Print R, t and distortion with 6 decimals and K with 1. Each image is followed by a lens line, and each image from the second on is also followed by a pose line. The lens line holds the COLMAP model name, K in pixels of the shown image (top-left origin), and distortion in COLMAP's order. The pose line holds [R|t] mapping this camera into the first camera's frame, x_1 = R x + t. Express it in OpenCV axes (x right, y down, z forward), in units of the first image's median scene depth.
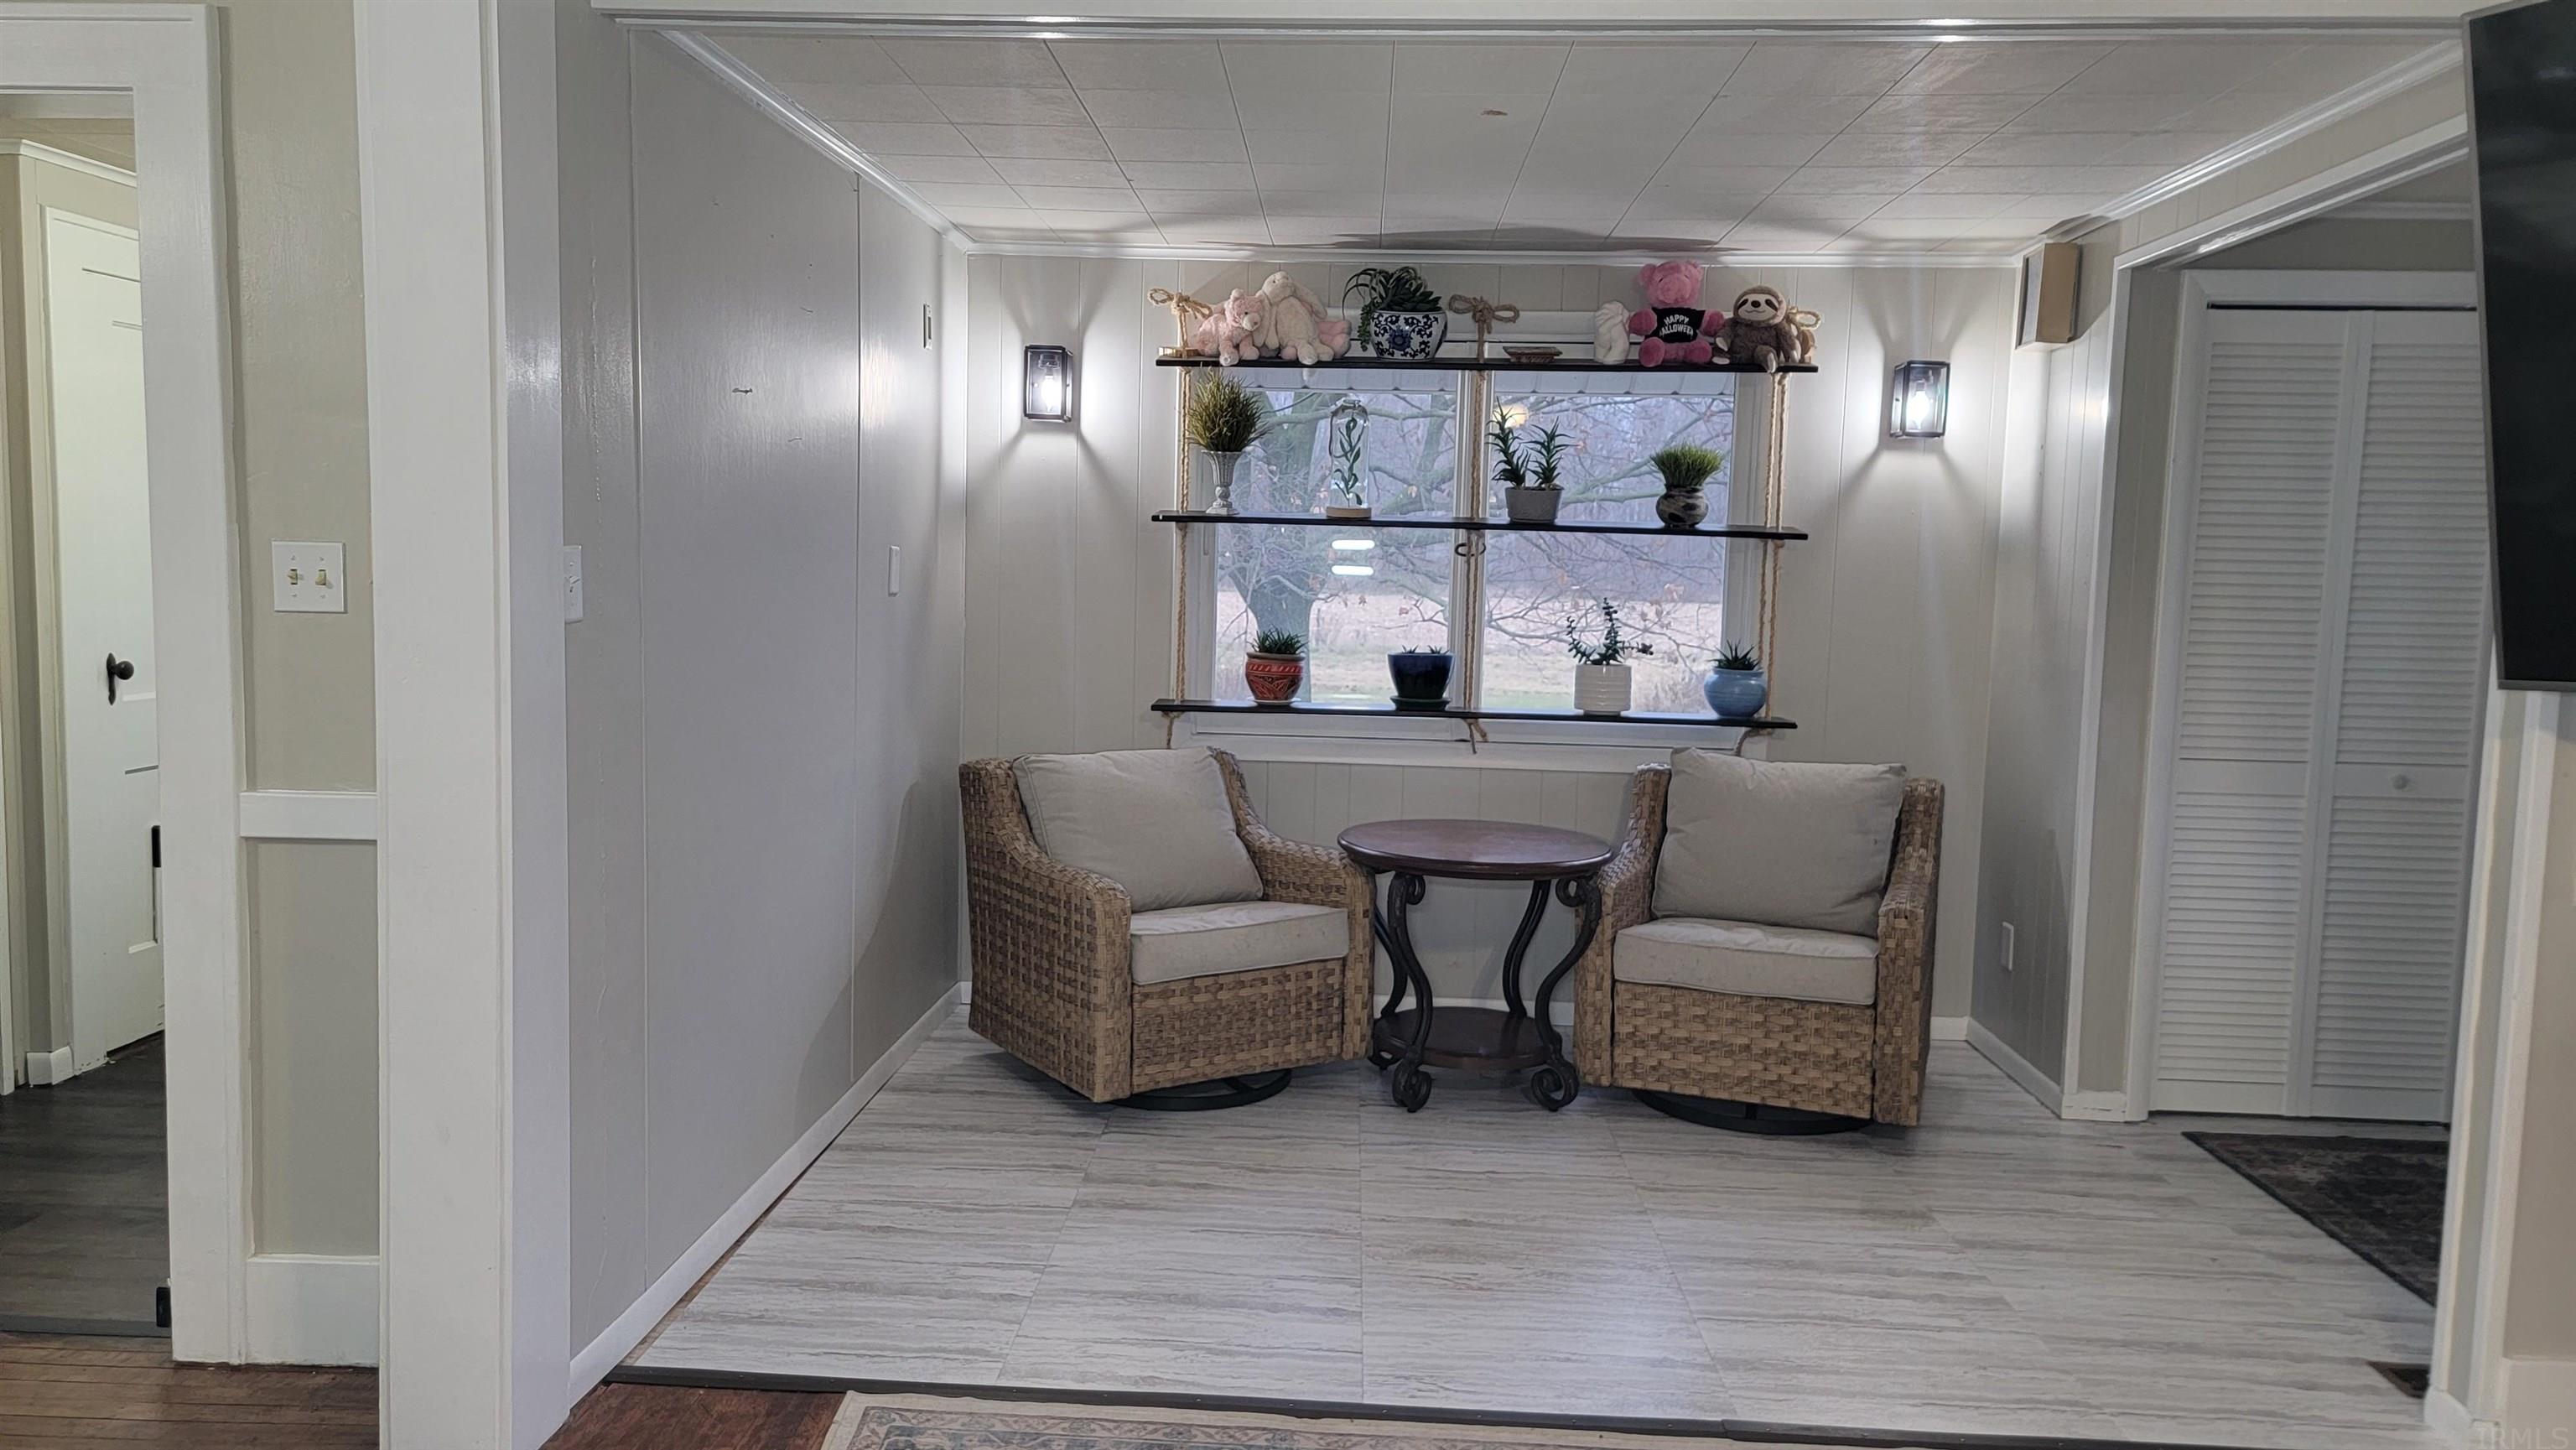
lens RADIAL K [[1786.4, 0, 1263.4], [0, 1786.4, 710.3], [0, 0, 1]] dist [0.061566, -0.048362]
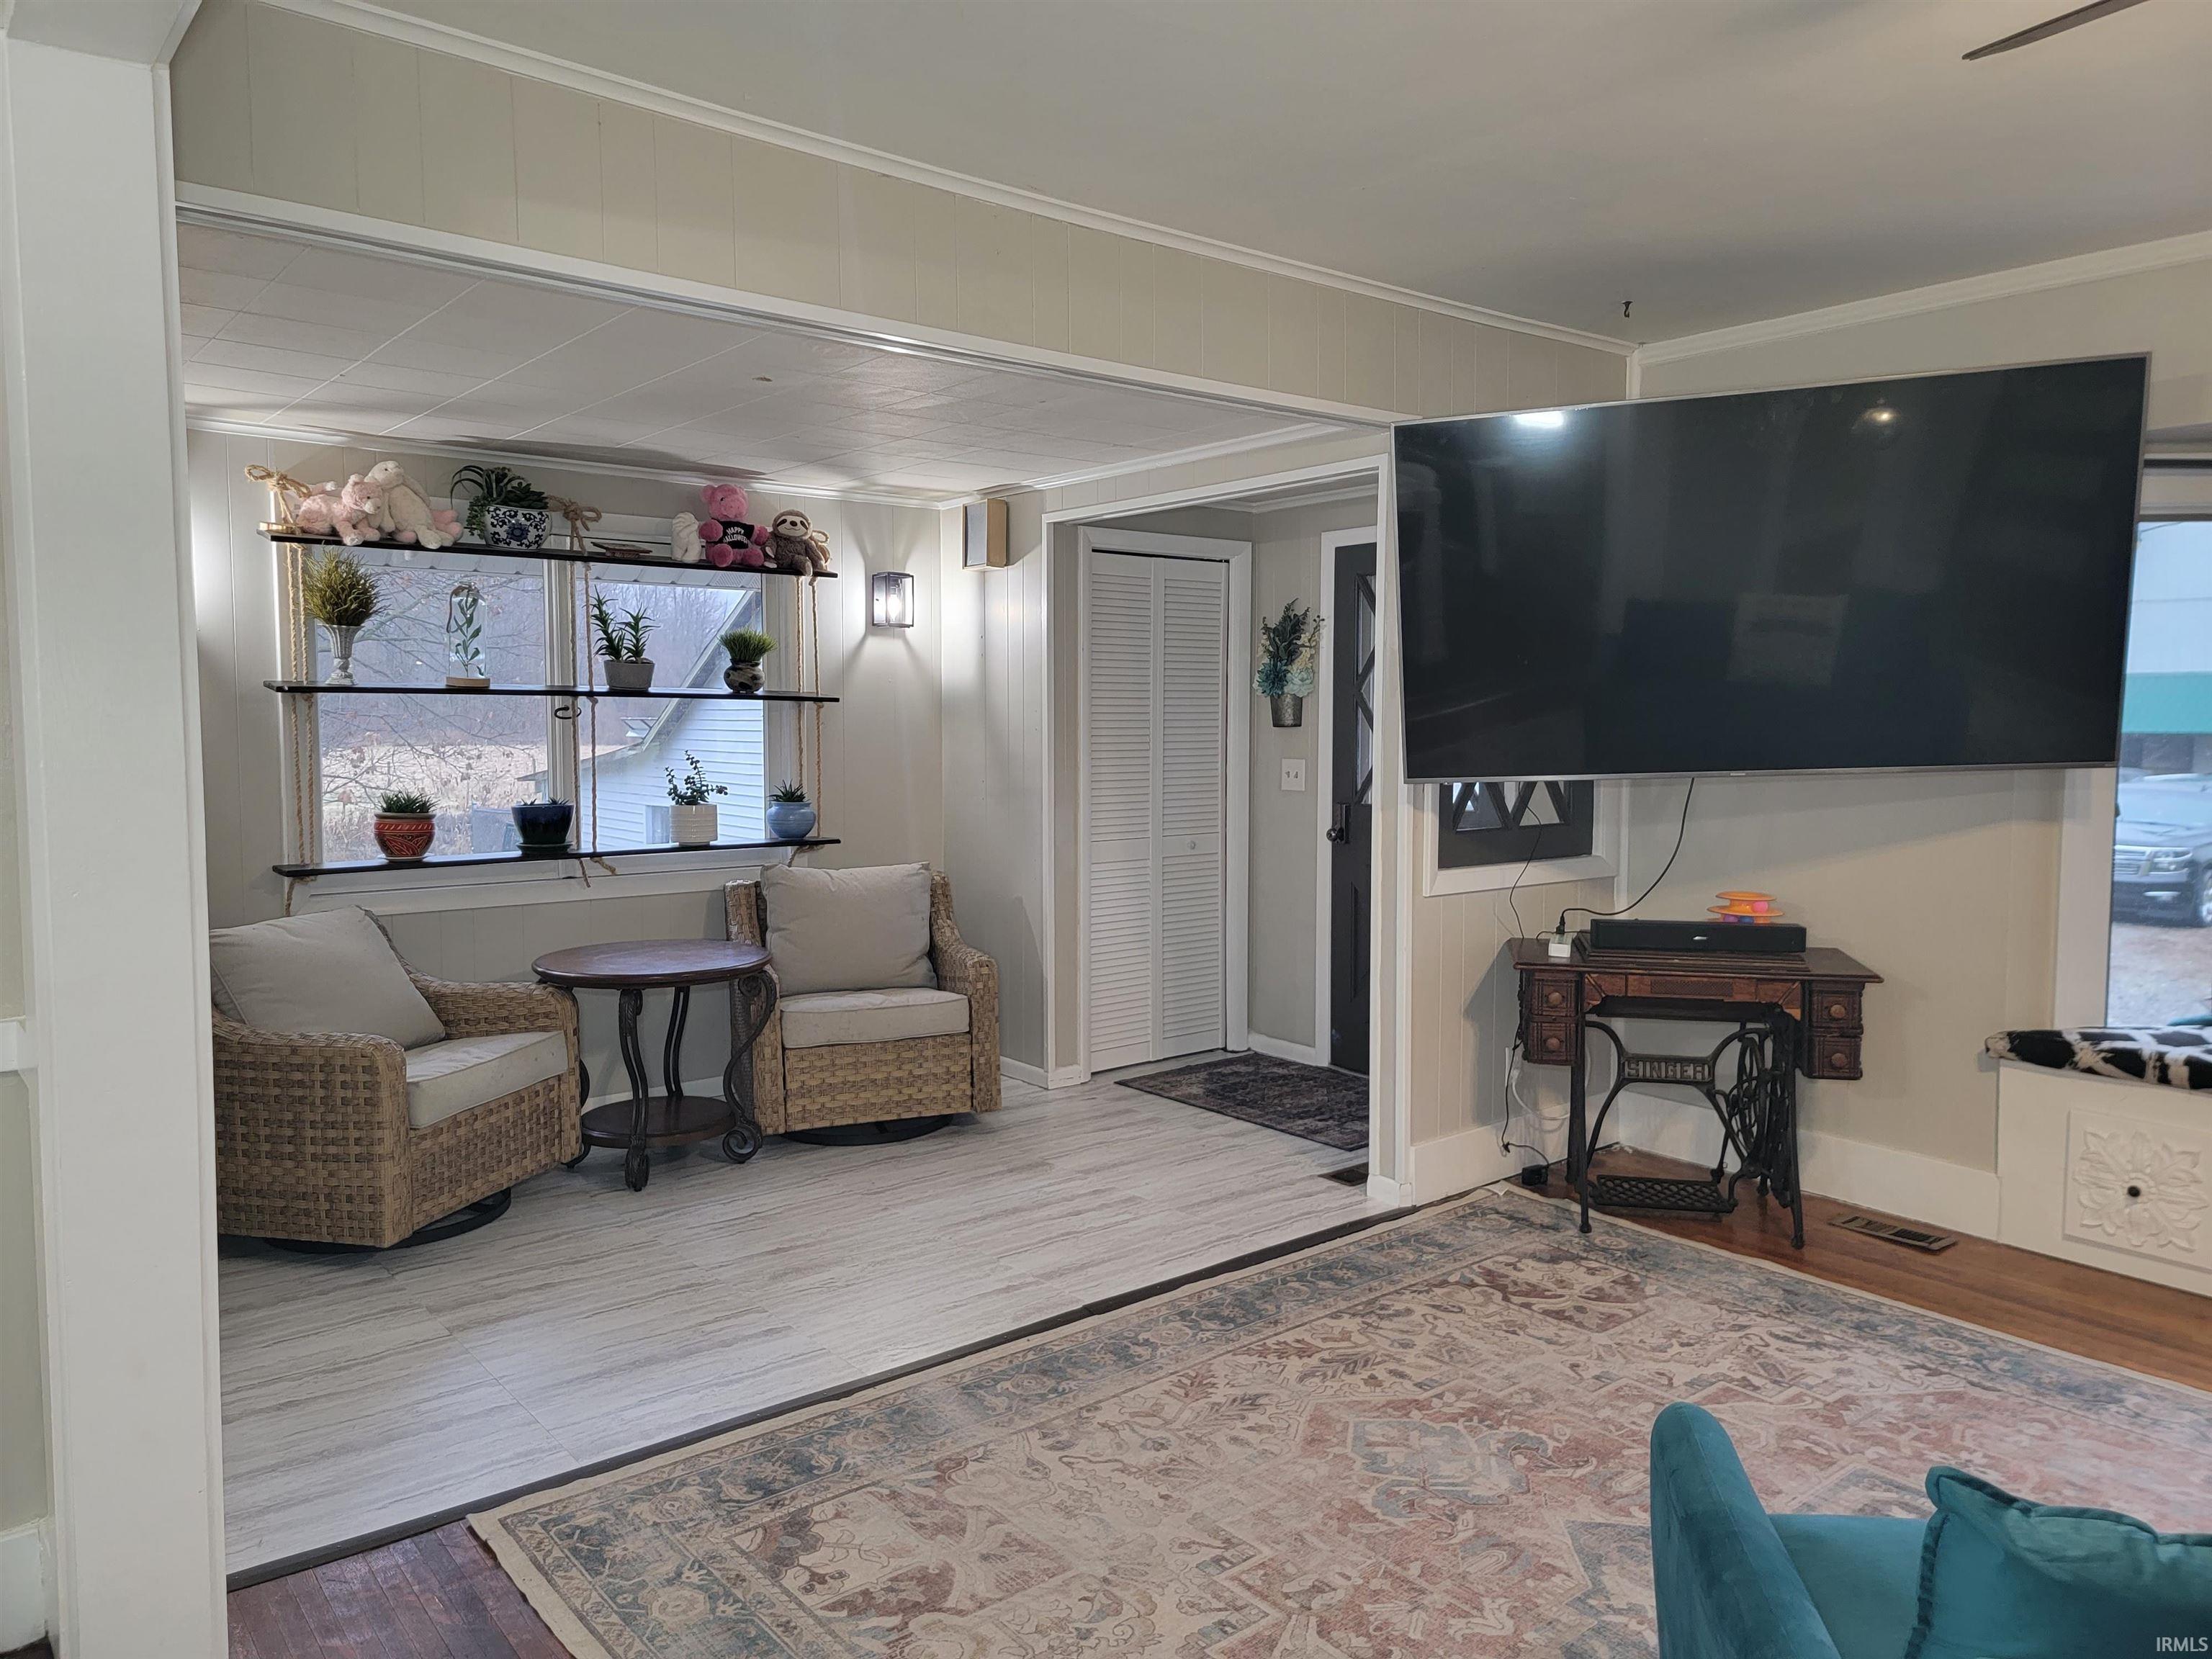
lens RADIAL K [[1526.0, 0, 1120.5], [0, 1526.0, 809.5], [0, 0, 1]] dist [0.055969, -0.028378]
pose [[0.733316, -0.064651, 0.676807, -0.343162], [0.074518, 0.997114, 0.014509, -0.017255], [-0.675792, 0.039794, 0.736017, 0.025629]]
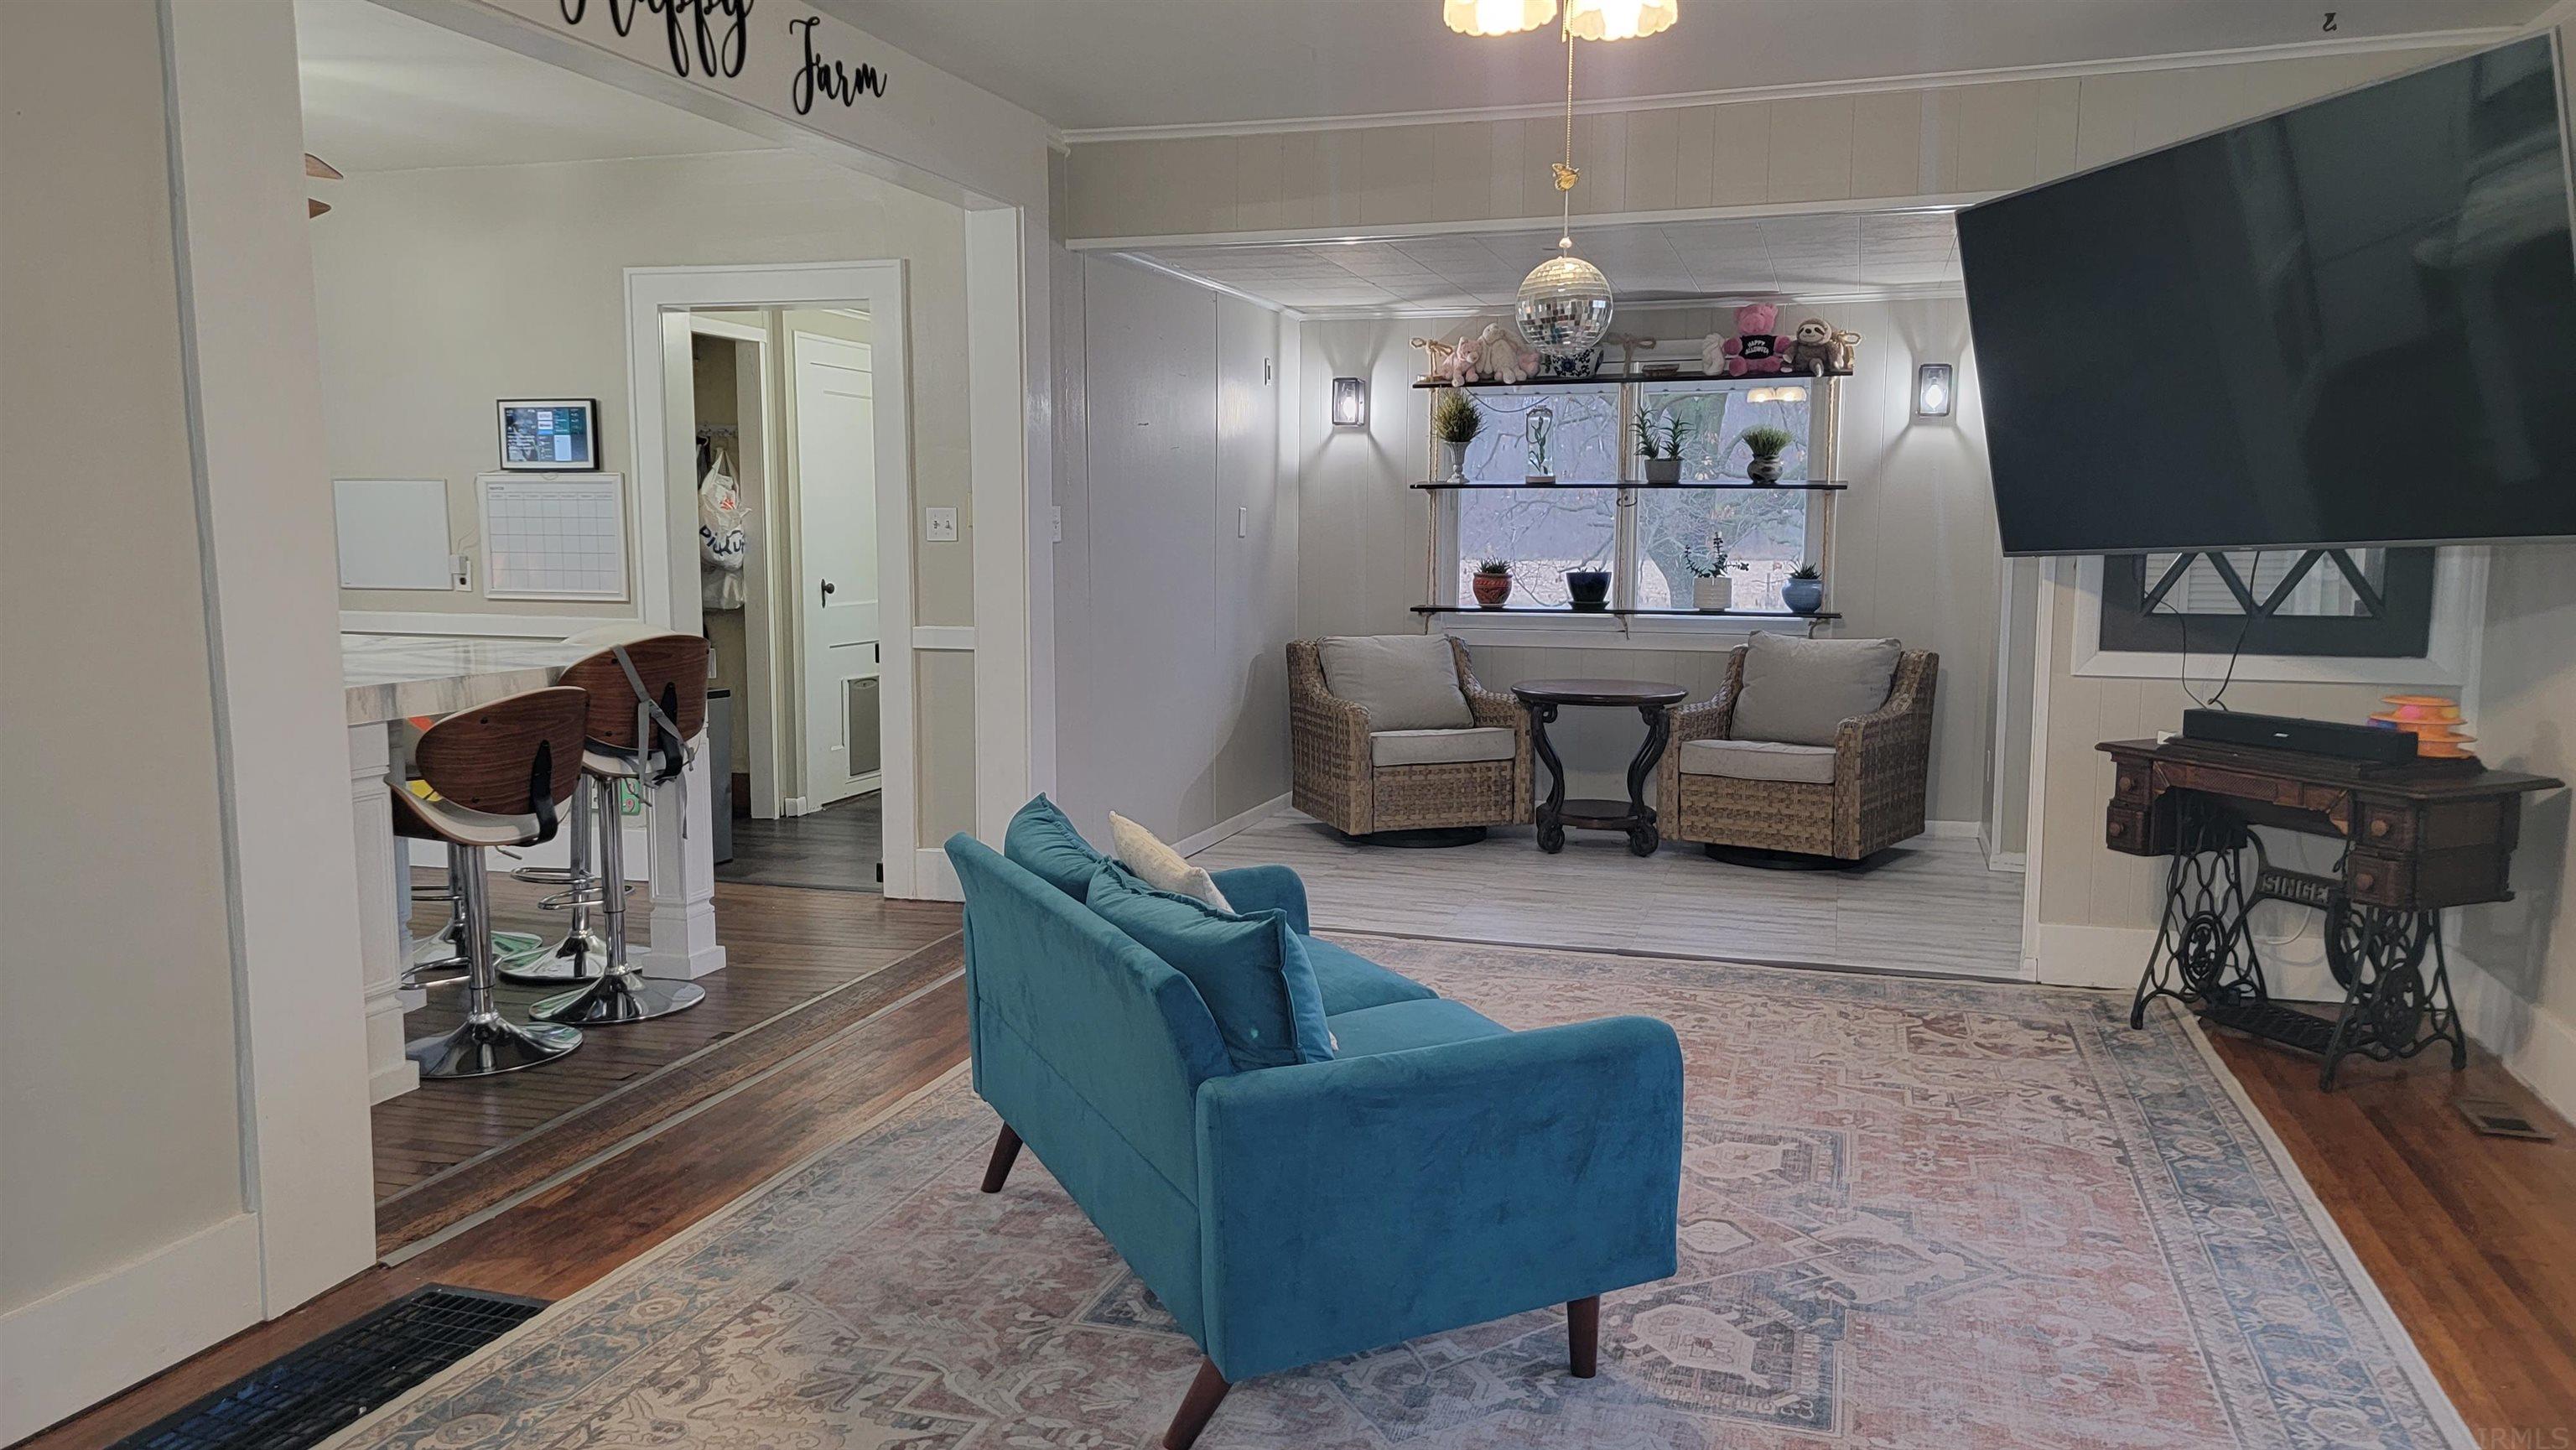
lens RADIAL K [[1786.4, 0, 1294.1], [0, 1786.4, 720.4], [0, 0, 1]] dist [0.061566, -0.048362]
pose [[0.969261, 0.005999, -0.245963, 0.244706], [-0.001016, 0.999792, 0.020379, 0.070038], [0.246034, -0.019503, 0.969065, -0.586570]]
